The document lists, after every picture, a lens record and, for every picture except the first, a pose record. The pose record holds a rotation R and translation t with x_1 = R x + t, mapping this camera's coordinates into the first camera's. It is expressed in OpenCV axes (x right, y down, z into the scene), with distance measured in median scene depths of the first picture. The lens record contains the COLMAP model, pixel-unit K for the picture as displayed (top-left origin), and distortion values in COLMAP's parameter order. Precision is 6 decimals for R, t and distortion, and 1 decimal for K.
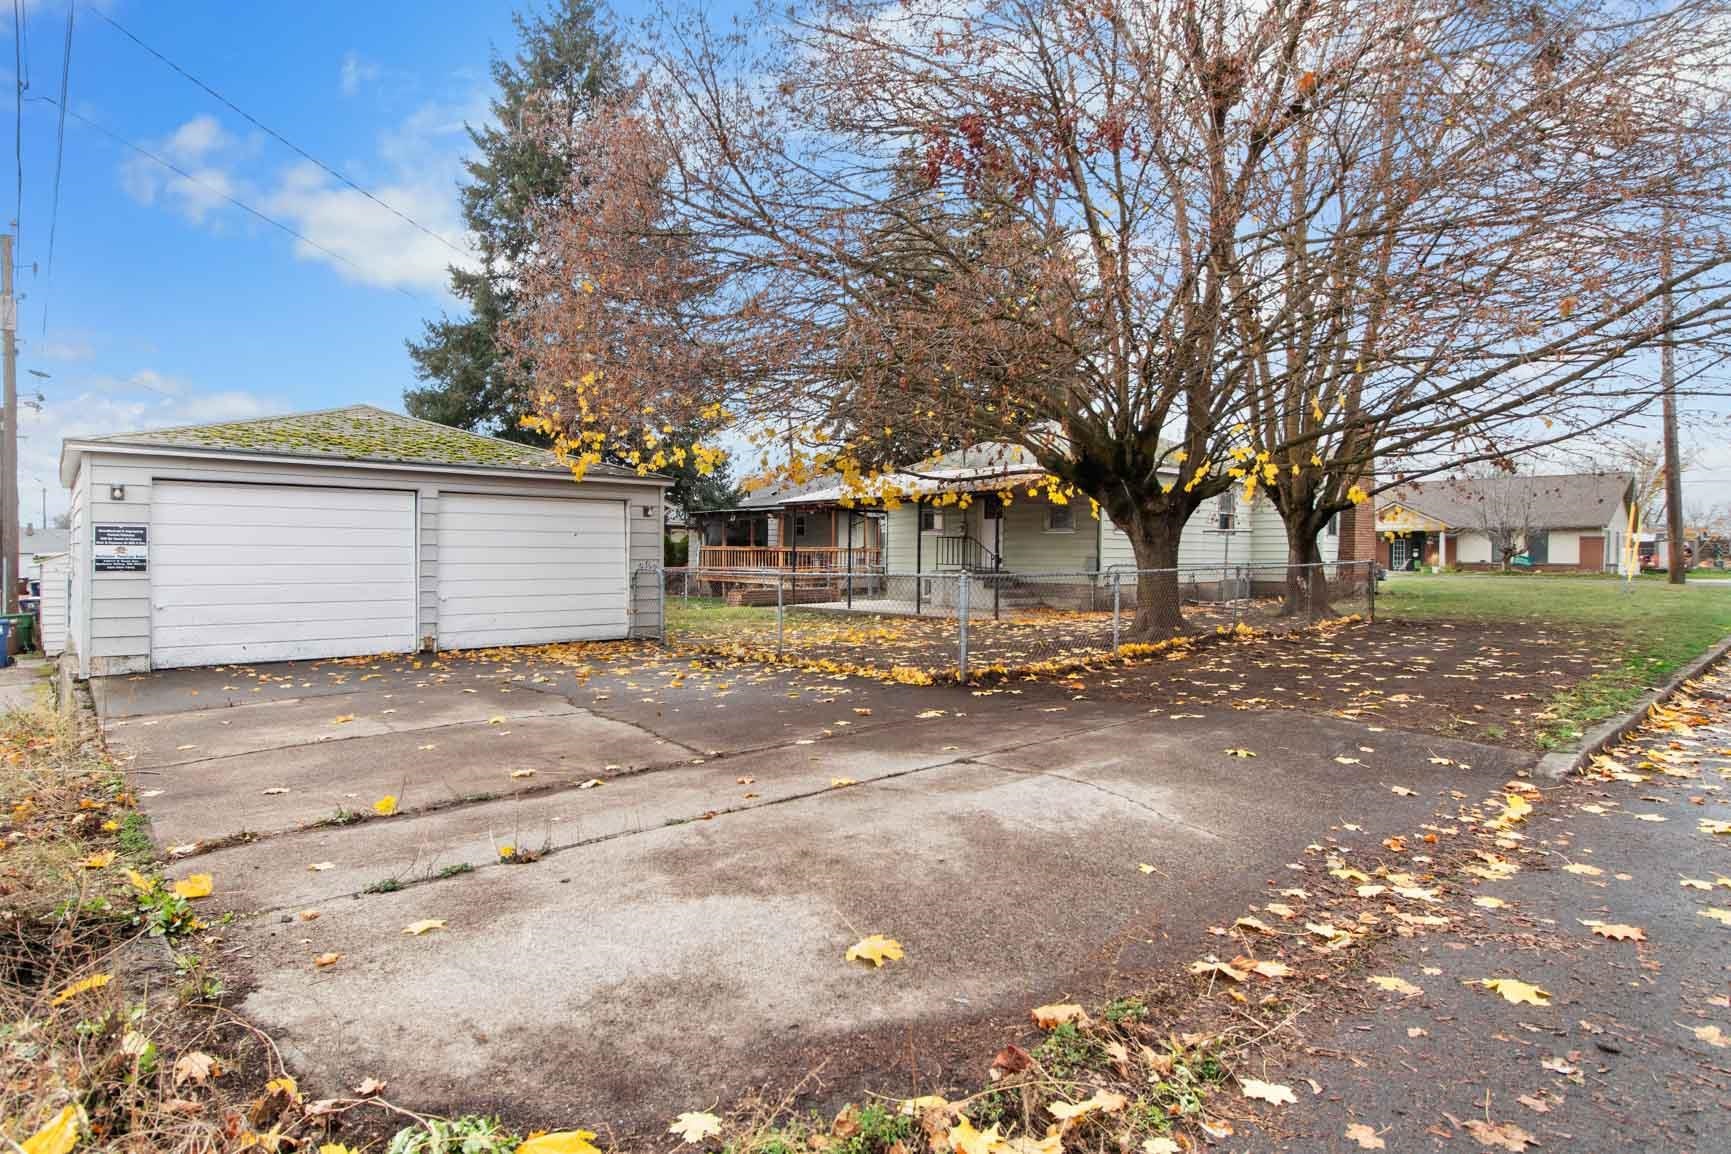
lens RADIAL K [[923.1, 0, 865.5], [0, 923.1, 577.0], [0, 0, 1]] dist [-0.000241, -0.000133]
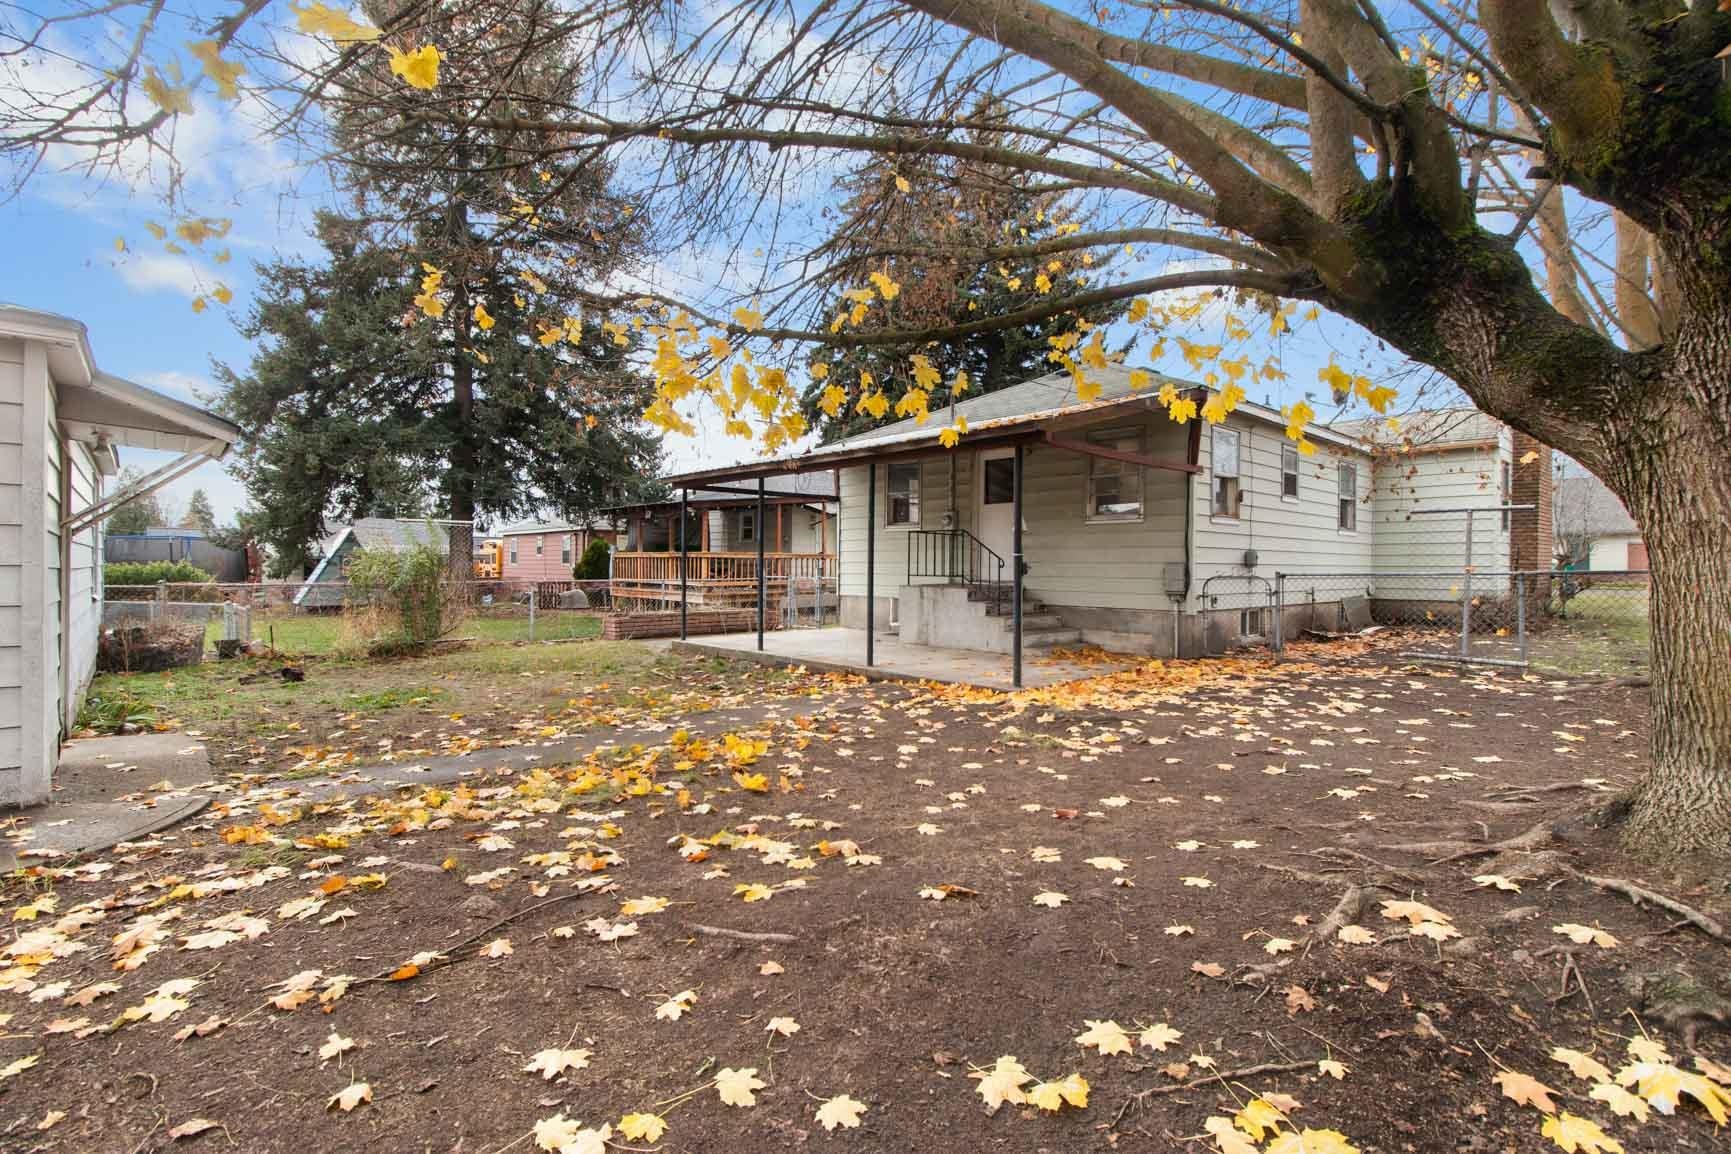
lens RADIAL K [[804.4, 0, 865.5], [0, 804.4, 577.0], [0, 0, 1]] dist [0.000115, 0.000205]
pose [[0.999996, -0.002020, 0.001870, 0.047127], [0.002039, 0.999945, -0.010316, -0.007283], [-0.001849, 0.010320, 0.999945, 0.459564]]
